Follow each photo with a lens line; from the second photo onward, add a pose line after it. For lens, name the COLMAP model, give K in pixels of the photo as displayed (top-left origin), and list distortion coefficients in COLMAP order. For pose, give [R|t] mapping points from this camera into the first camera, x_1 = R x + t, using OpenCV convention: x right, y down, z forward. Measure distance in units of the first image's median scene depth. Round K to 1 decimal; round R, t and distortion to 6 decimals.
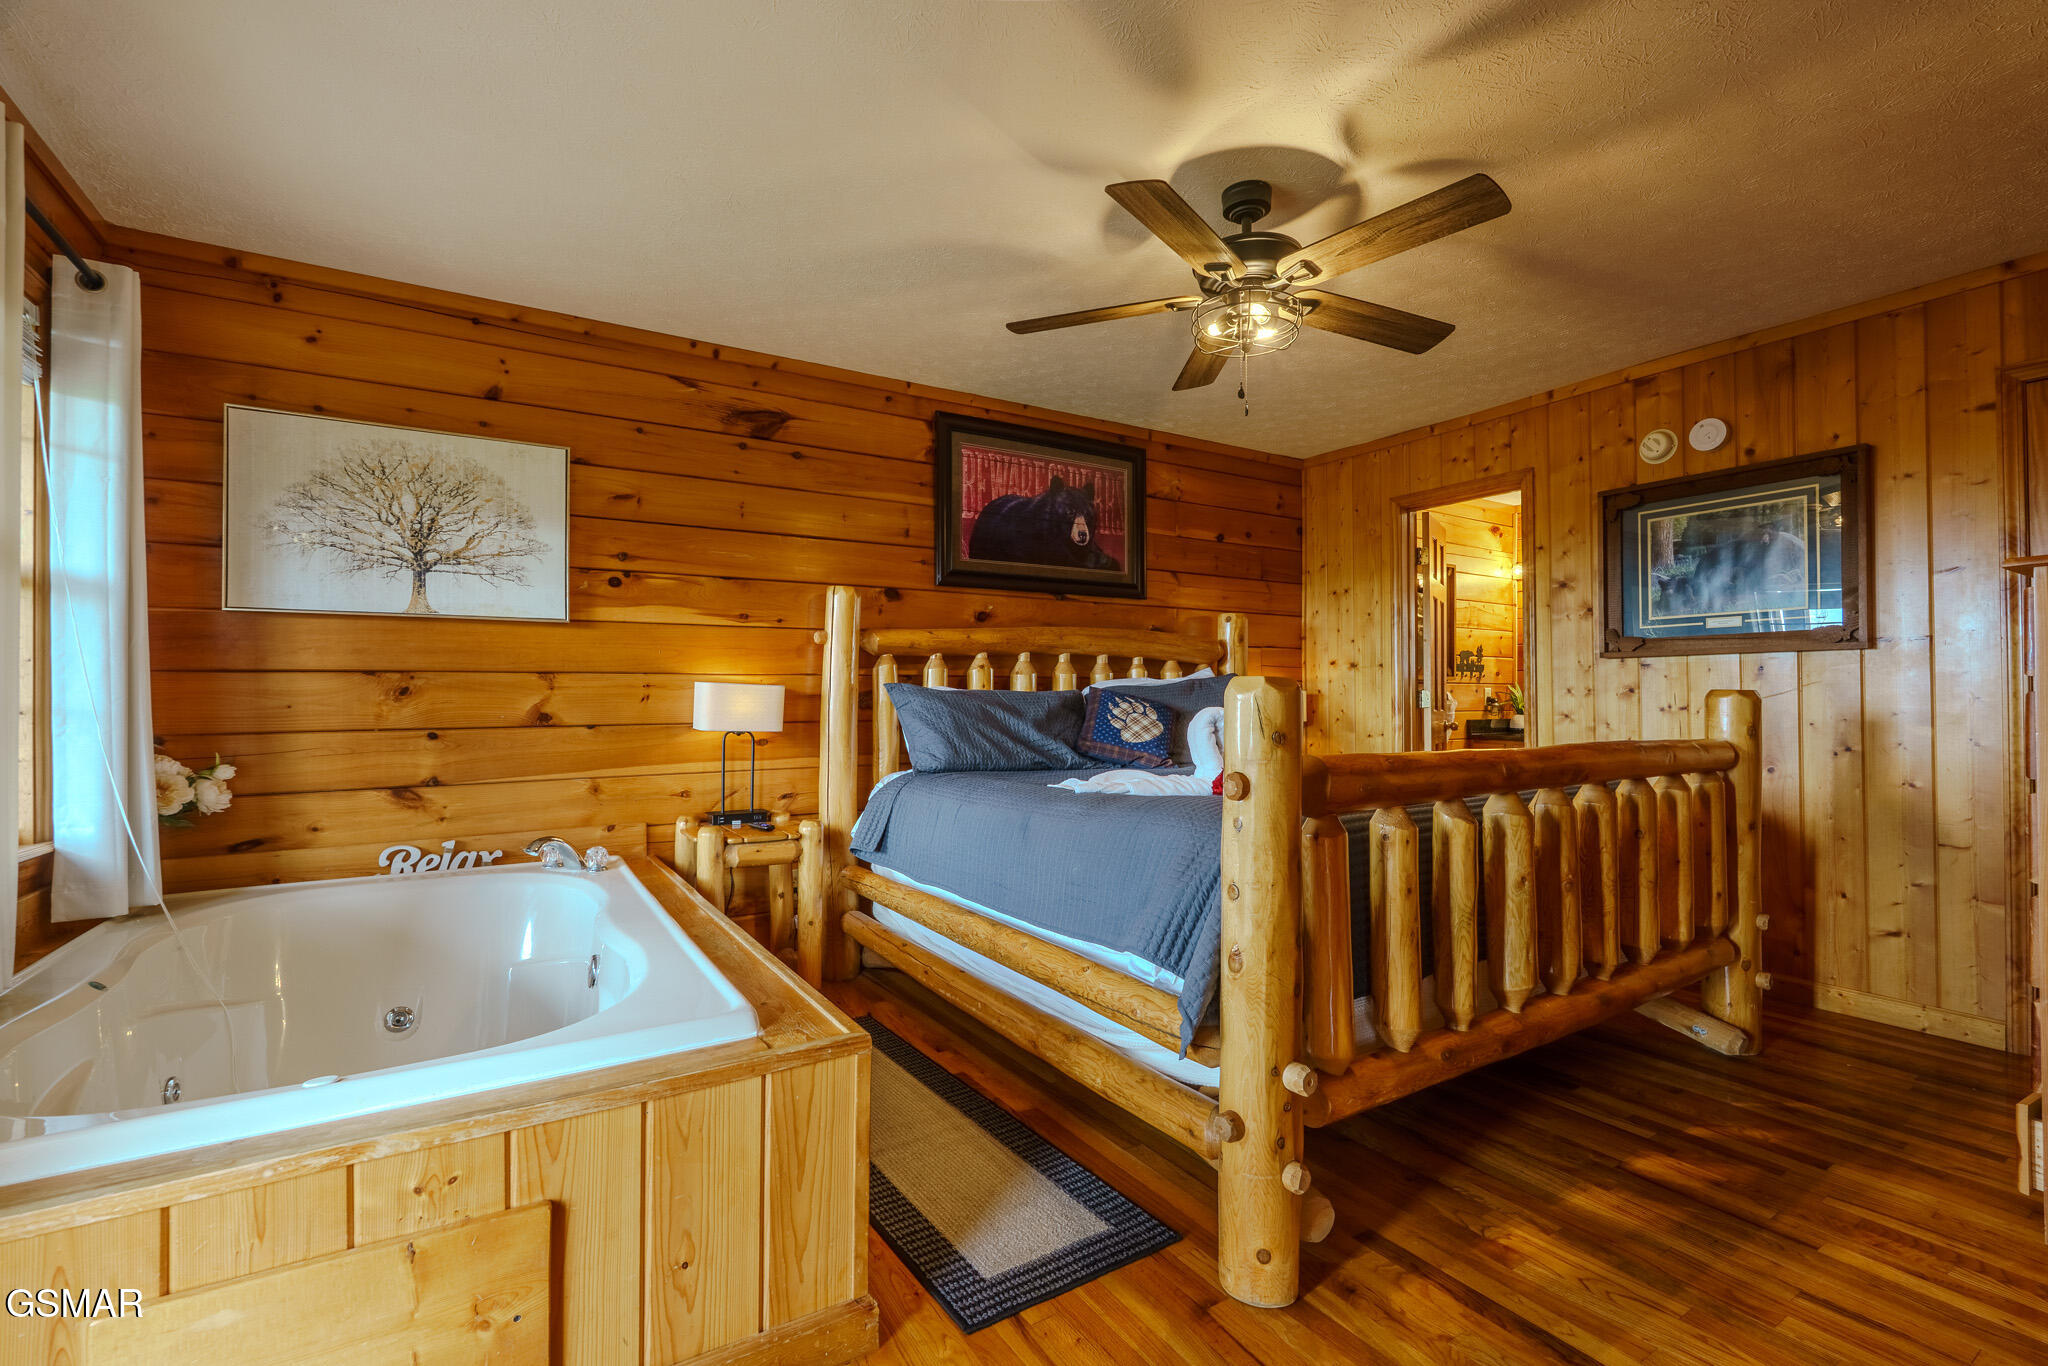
lens RADIAL K [[899.2, 0, 1025.3], [0, 899.2, 686.2], [0, 0, 1]] dist [-0.007471, 0.000216]
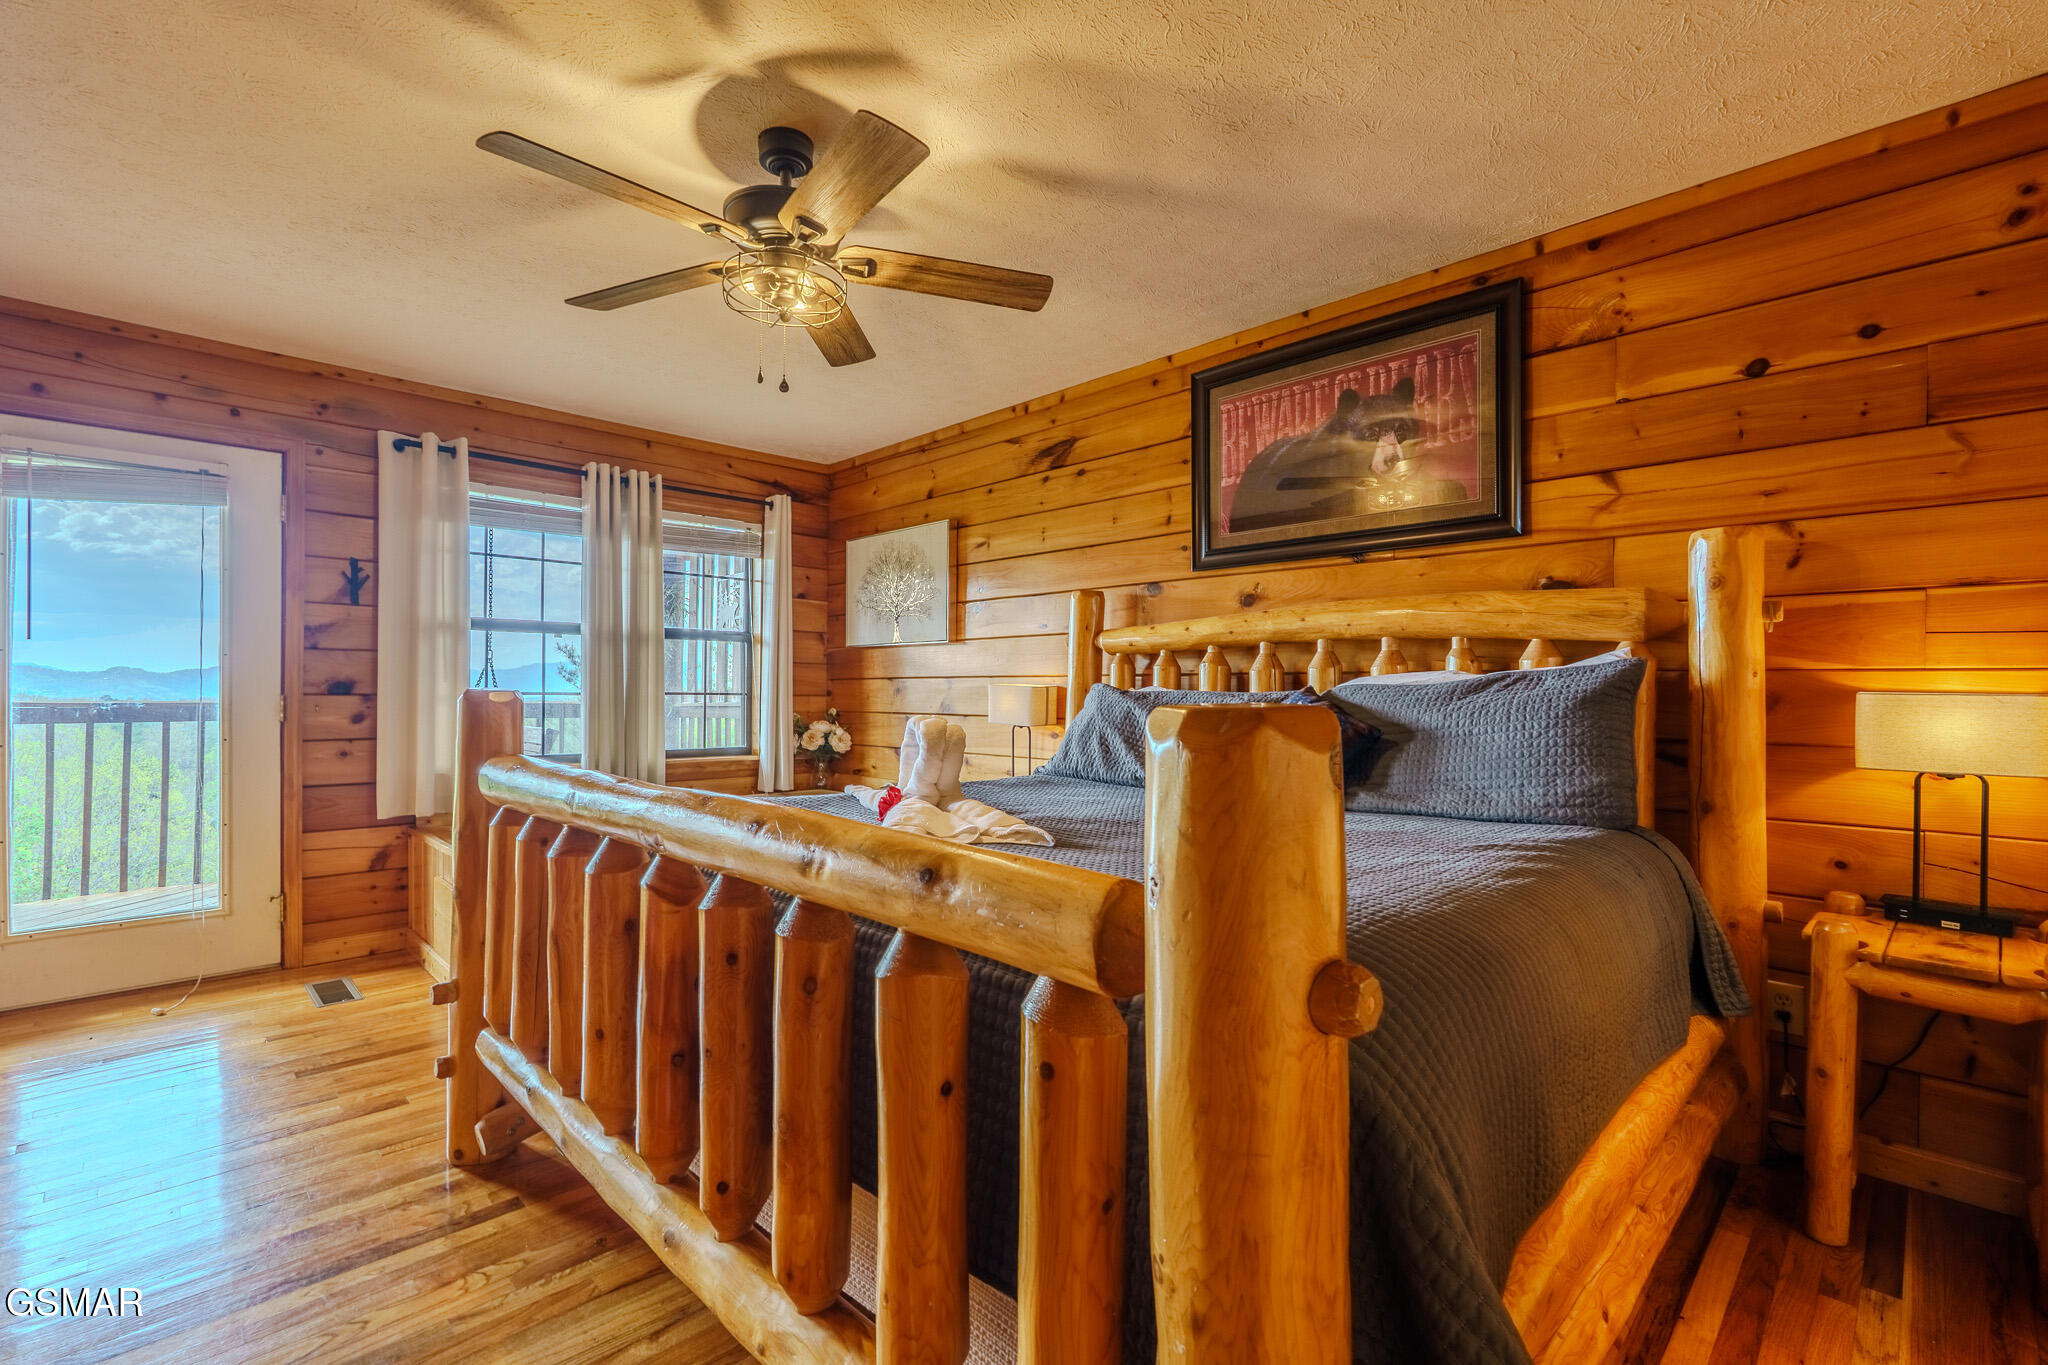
lens RADIAL K [[899.2, 0, 1019.1], [0, 899.2, 689.3], [0, 0, 1]] dist [-0.007471, 0.000216]
pose [[0.216698, 0.006981, -0.976214, 0.731180], [0.011541, 0.999886, 0.009712, -0.006780], [0.976171, -0.013371, 0.216593, 0.638441]]
